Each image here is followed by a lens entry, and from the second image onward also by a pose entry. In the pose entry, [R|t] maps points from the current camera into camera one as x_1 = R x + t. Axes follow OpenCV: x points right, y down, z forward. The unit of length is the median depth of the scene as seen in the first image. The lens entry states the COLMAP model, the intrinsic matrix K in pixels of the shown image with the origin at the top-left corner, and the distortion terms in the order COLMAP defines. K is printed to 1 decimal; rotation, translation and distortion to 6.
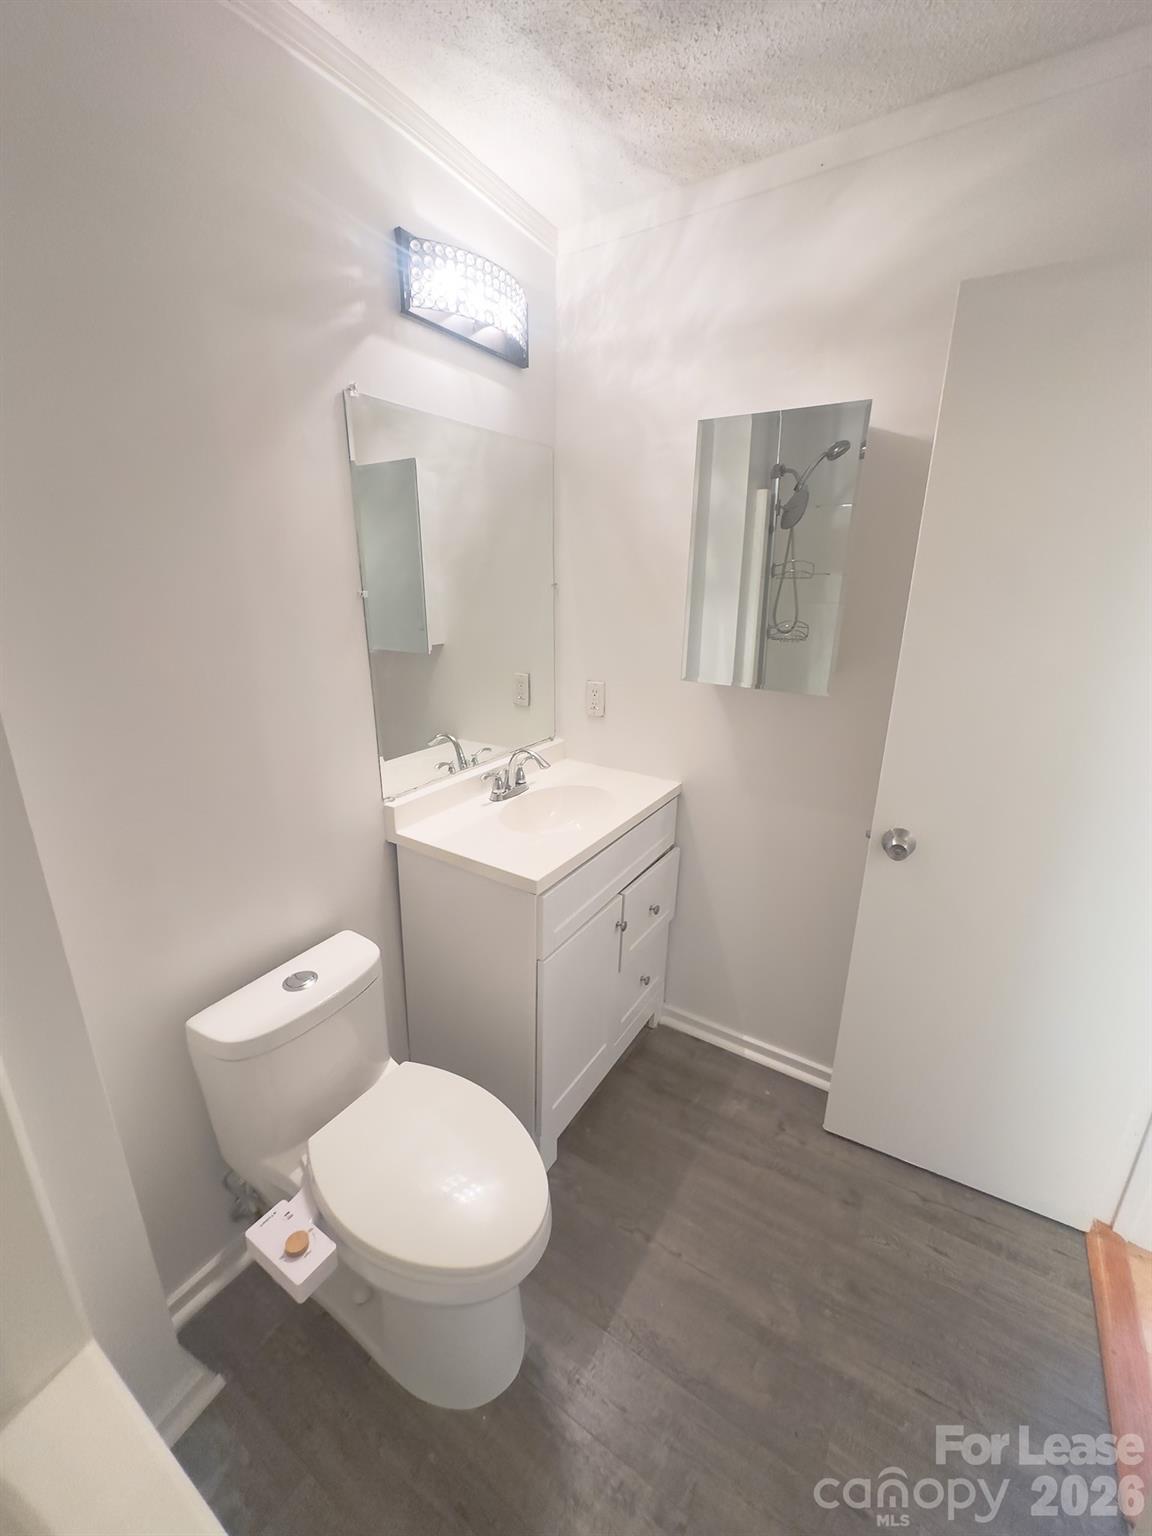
lens RADIAL K [[617.8, 0, 575.9], [0, 617.8, 768.2], [0, 0, 1]] dist [-0.002962, 0.000096]
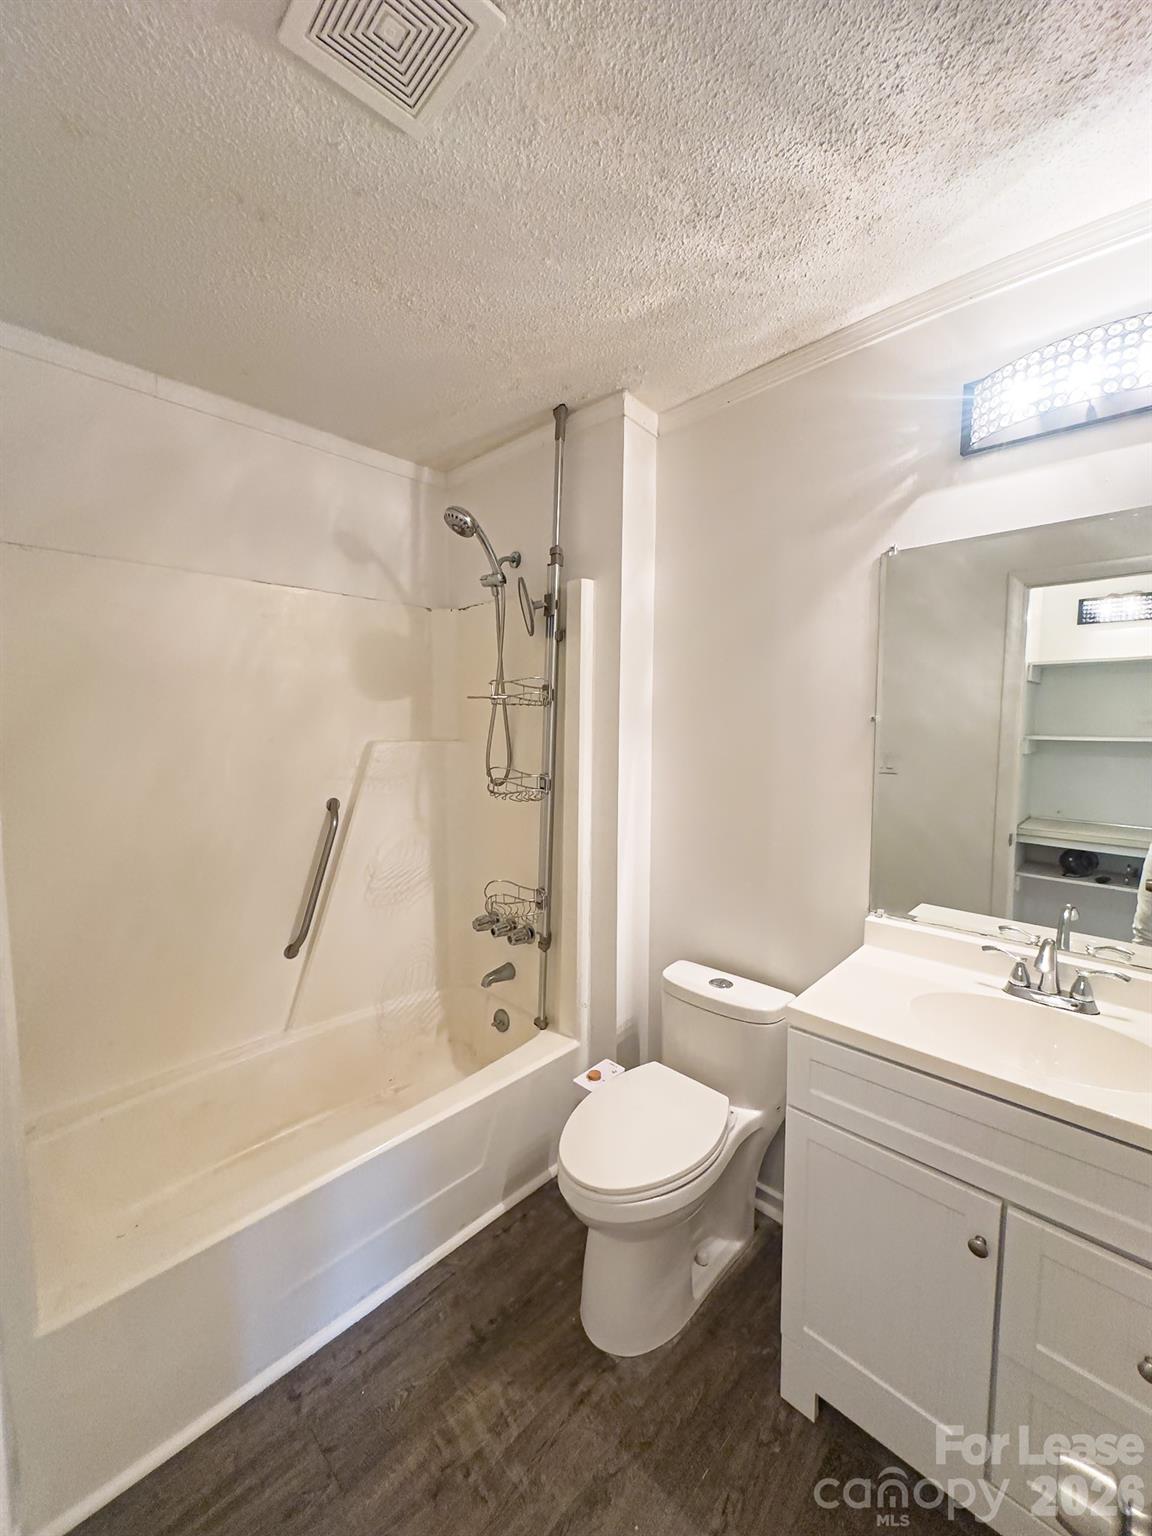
lens RADIAL K [[617.8, 0, 575.0], [0, 617.8, 767.1], [0, 0, 1]] dist [-0.002962, 0.000096]
pose [[-0.199130, 0.077117, -0.976934, 0.911977], [-0.296516, 0.945428, 0.135069, -0.201105], [0.934037, 0.316573, -0.165397, 0.746334]]
